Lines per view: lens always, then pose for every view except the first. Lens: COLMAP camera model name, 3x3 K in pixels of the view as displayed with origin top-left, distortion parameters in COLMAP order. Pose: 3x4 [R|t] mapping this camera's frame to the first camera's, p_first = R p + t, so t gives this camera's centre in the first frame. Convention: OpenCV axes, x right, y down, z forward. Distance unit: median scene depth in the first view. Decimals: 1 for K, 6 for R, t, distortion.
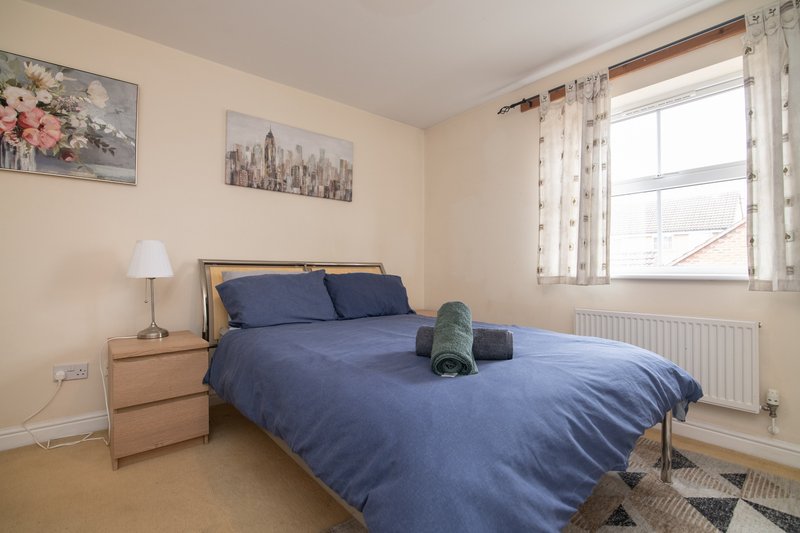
lens RADIAL K [[372.6, 0, 393.5], [0, 372.6, 262.4], [0, 0, 1]] dist [-0.021012, 0.001453]
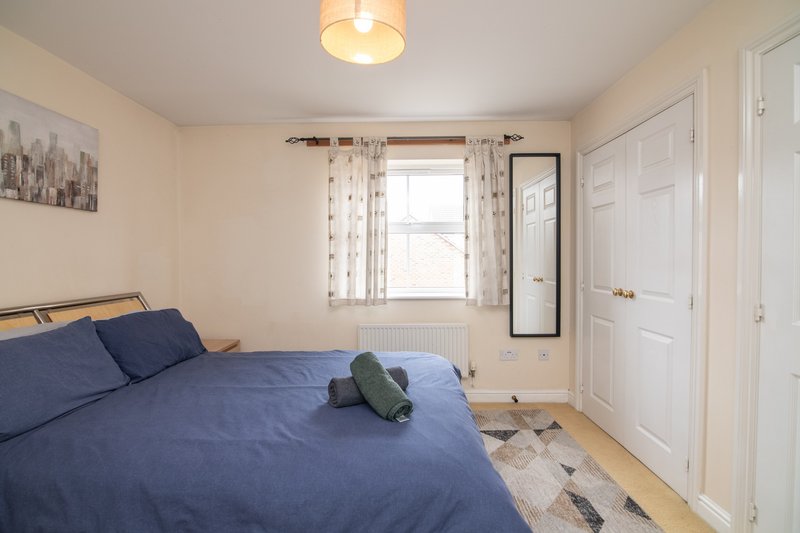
lens RADIAL K [[372.6, 0, 404.5], [0, 372.6, 260.4], [0, 0, 1]] dist [-0.021012, 0.001453]
pose [[0.633732, -0.011446, 0.773468, -0.375809], [-0.011375, 0.999645, 0.024113, -0.120981], [-0.773469, -0.024079, 0.633377, 0.103488]]
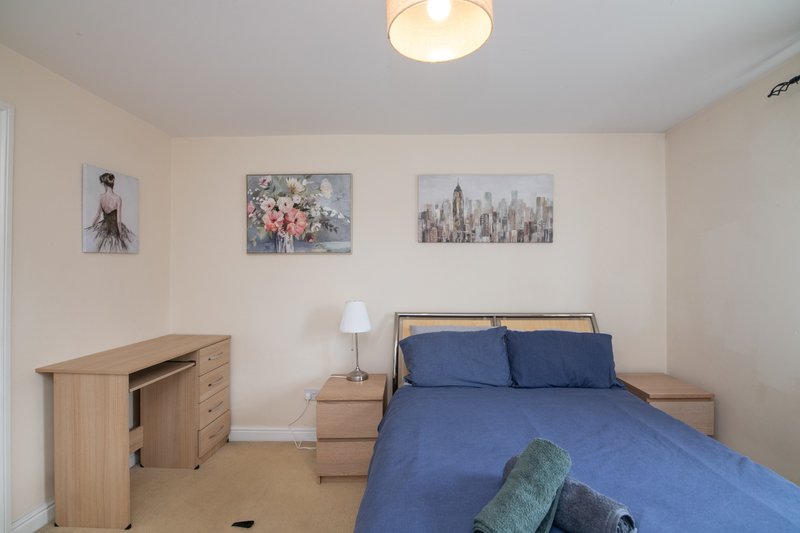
lens RADIAL K [[372.6, 0, 405.8], [0, 372.6, 264.9], [0, 0, 1]] dist [-0.021012, 0.001453]
pose [[0.756970, -0.020254, -0.653135, 0.257956], [0.021358, 0.999752, -0.006249, -0.146762], [0.653100, -0.009219, 0.757215, 0.140804]]
